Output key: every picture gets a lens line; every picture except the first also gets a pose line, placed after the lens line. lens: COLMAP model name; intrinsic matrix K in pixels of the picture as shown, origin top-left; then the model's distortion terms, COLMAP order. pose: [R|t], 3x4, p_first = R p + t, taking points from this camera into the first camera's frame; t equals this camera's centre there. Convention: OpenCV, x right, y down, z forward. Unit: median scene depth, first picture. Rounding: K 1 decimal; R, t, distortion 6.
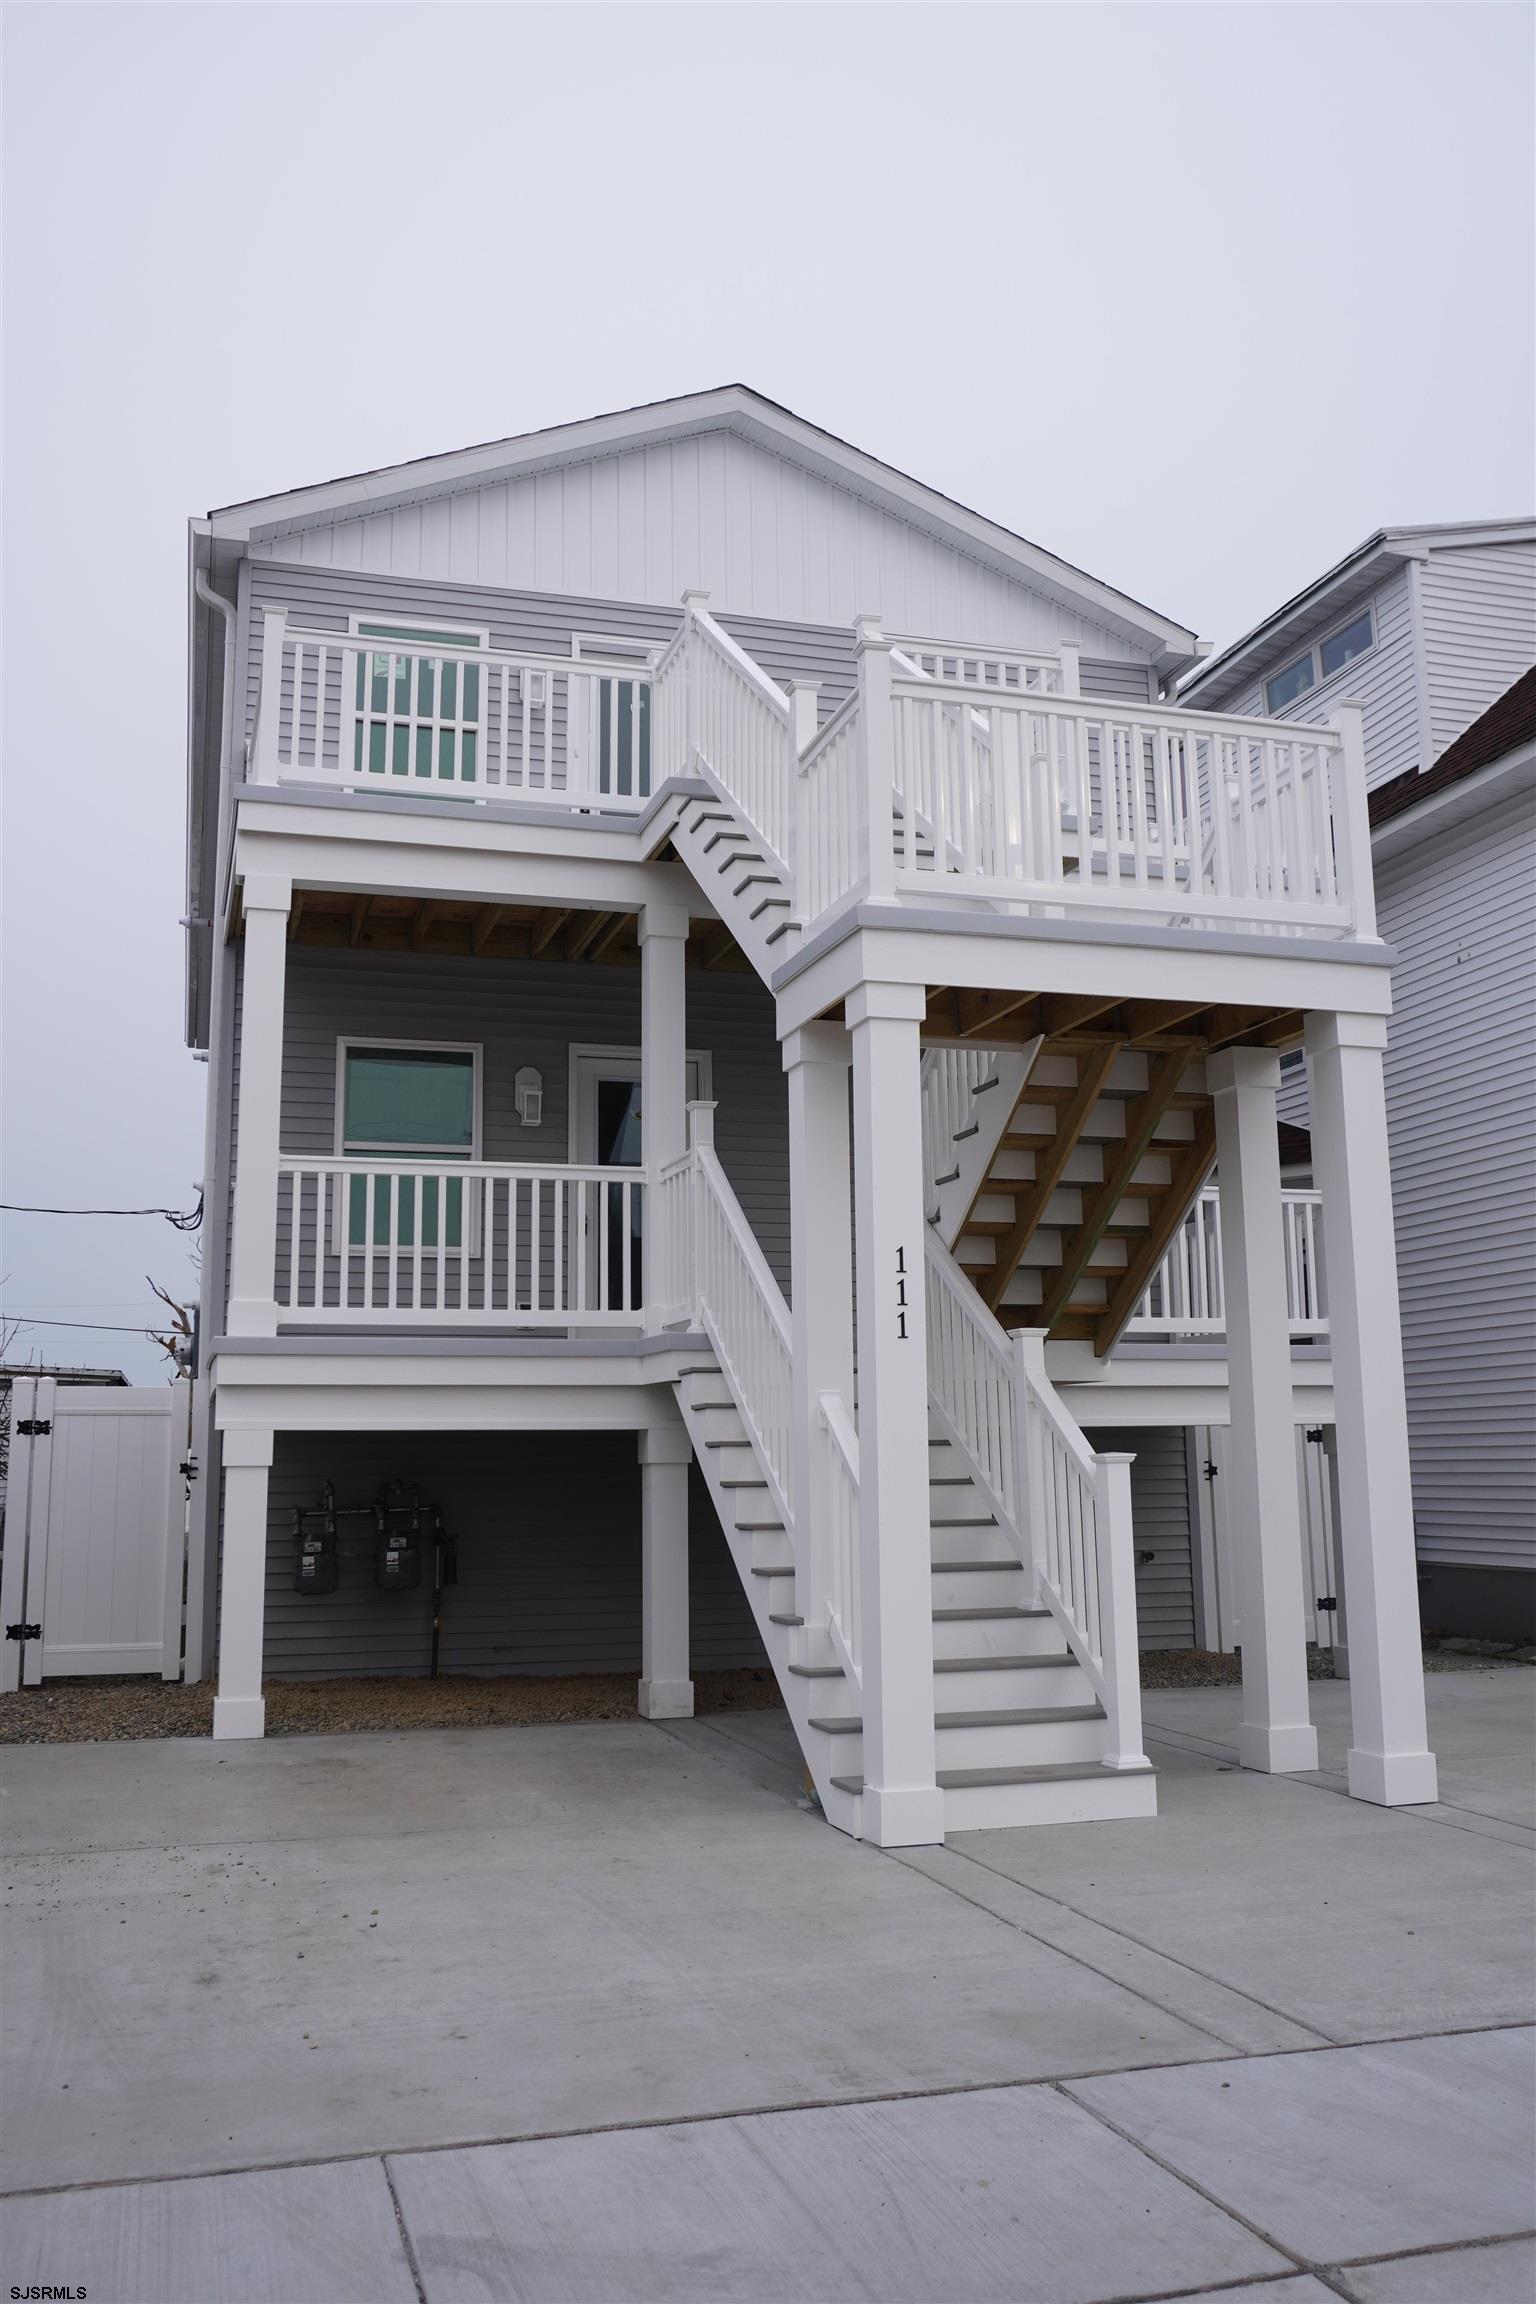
lens RADIAL K [[1907.8, 0, 771.2], [0, 1907.8, 1131.6], [0, 0, 1]] dist [-0.011831, -0.004620]
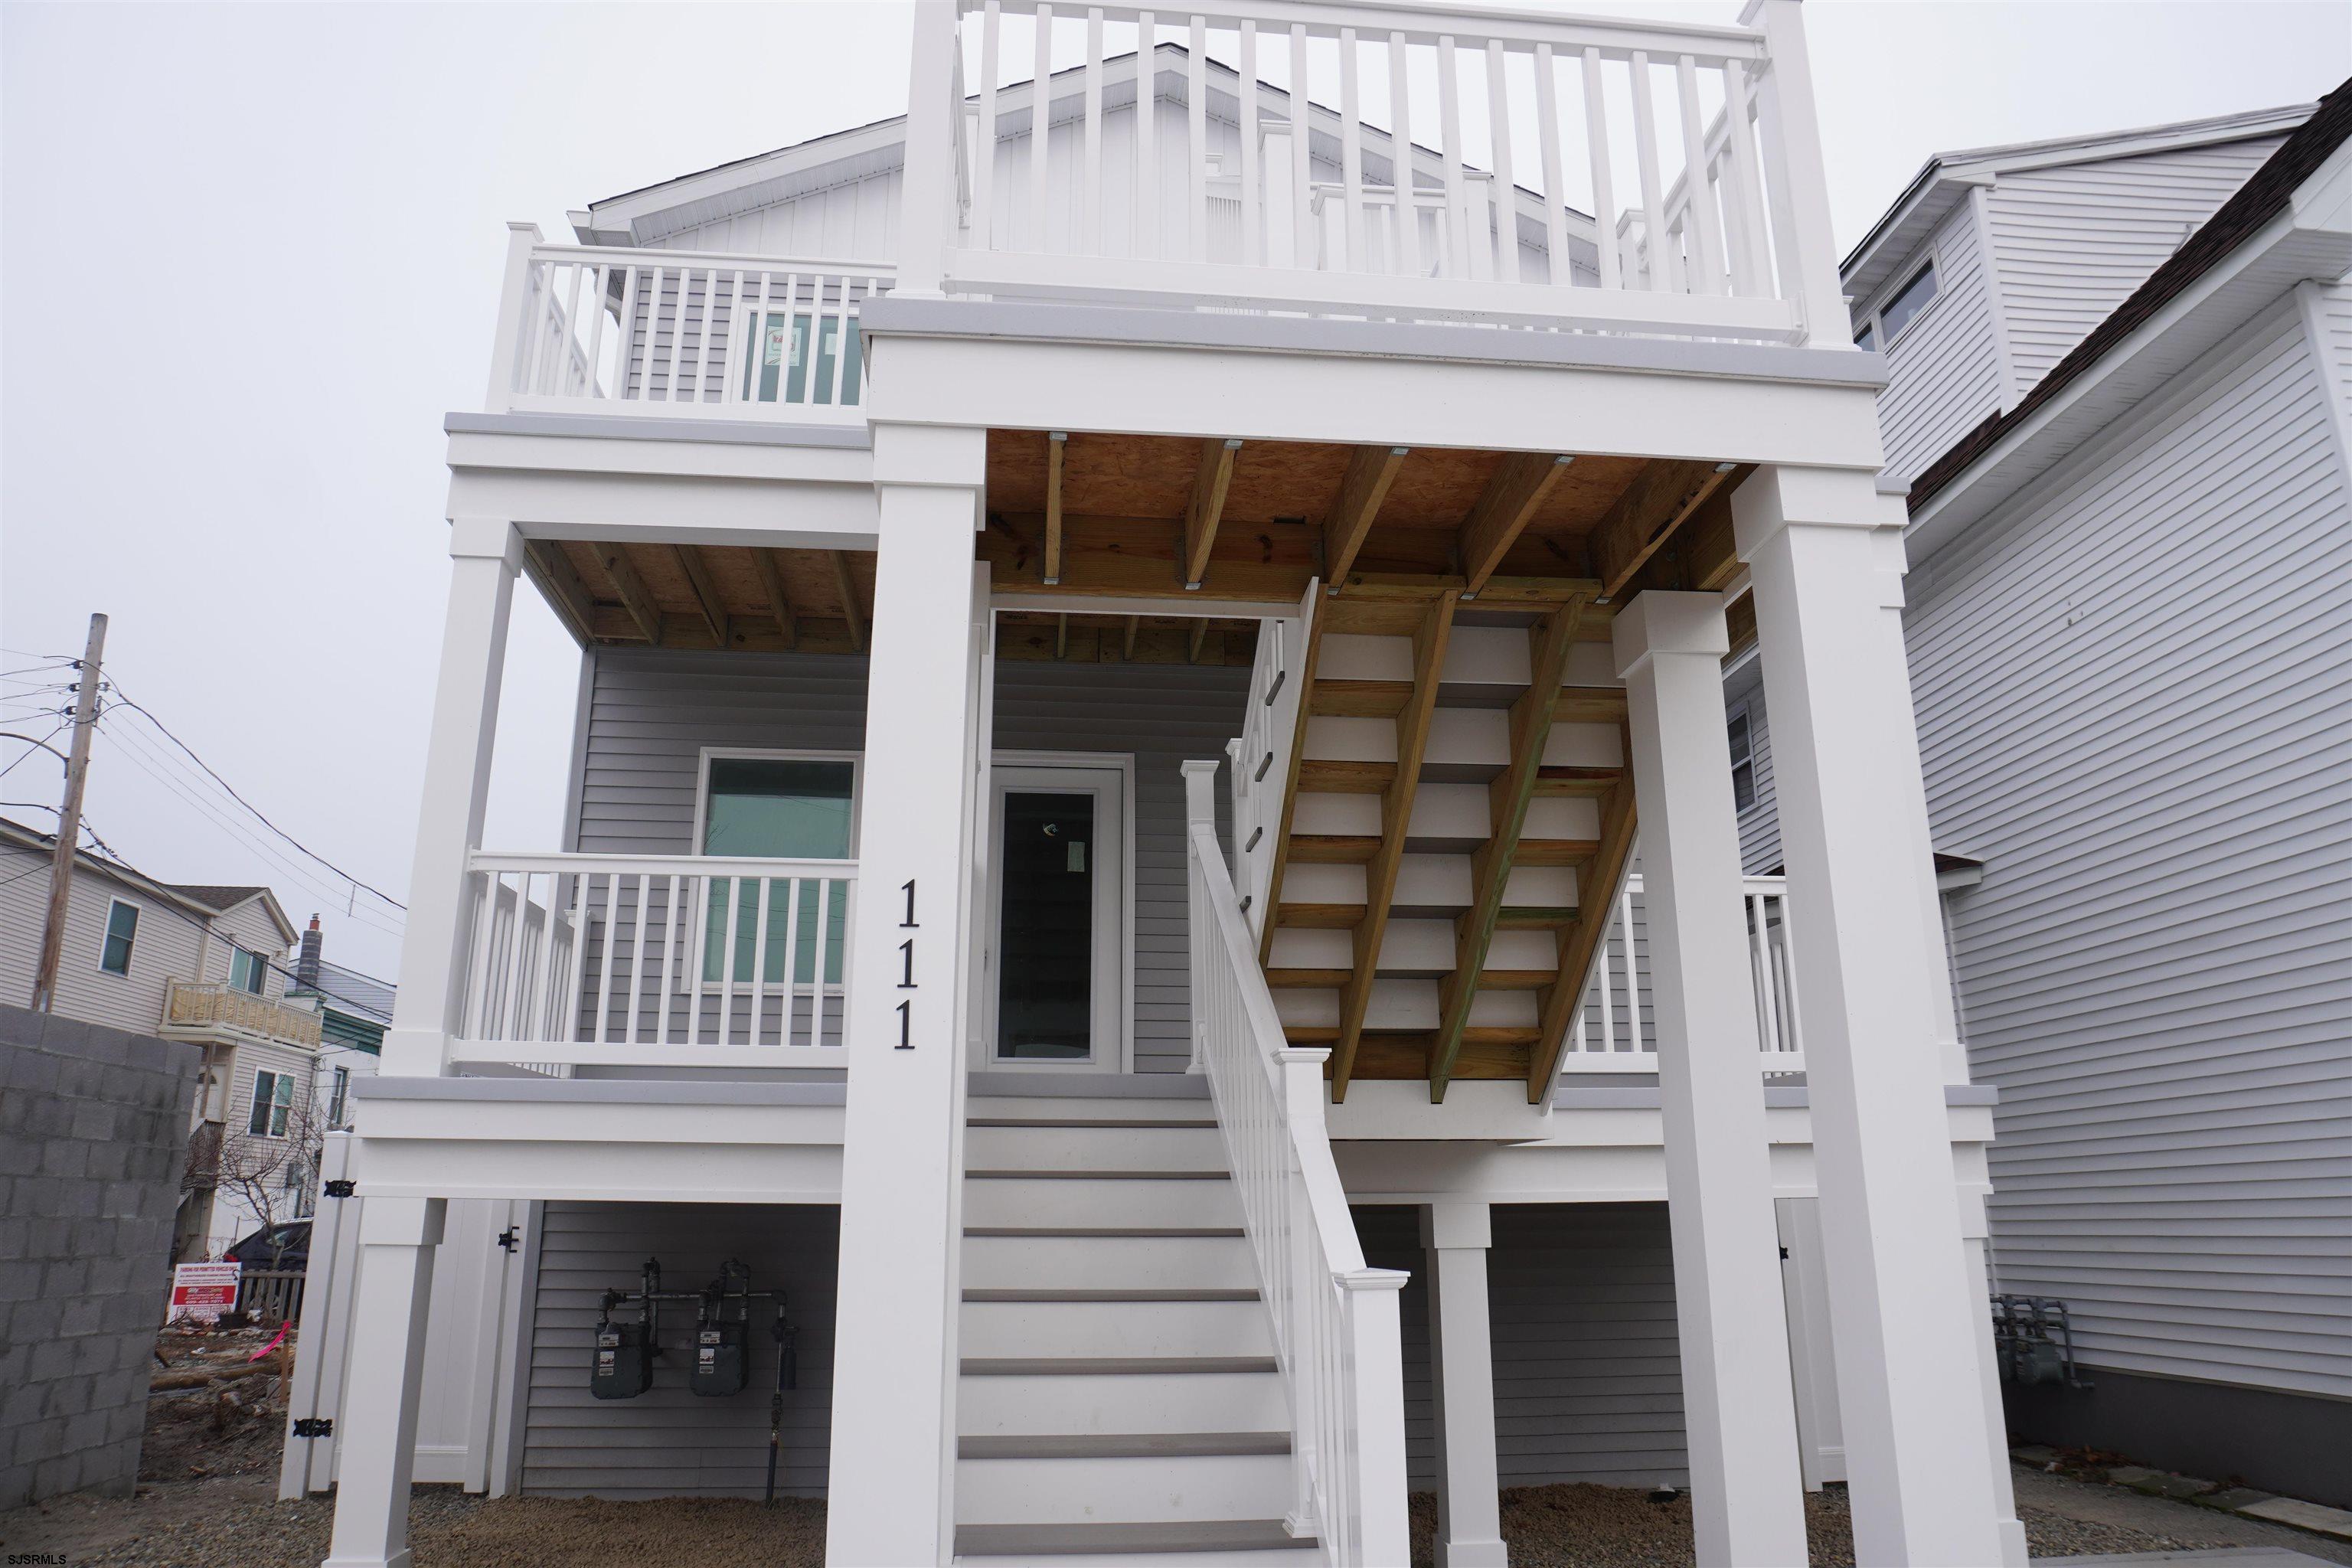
lens RADIAL K [[1575.7, 0, 1176.0], [0, 1575.7, 784.0], [0, 0, 1]] dist [-0.061135, 0.034429]
pose [[0.979899, -0.043435, -0.194709, 0.156119], [0.024180, 0.994674, -0.100199, 0.054309], [0.198024, 0.093476, 0.975730, 0.392627]]
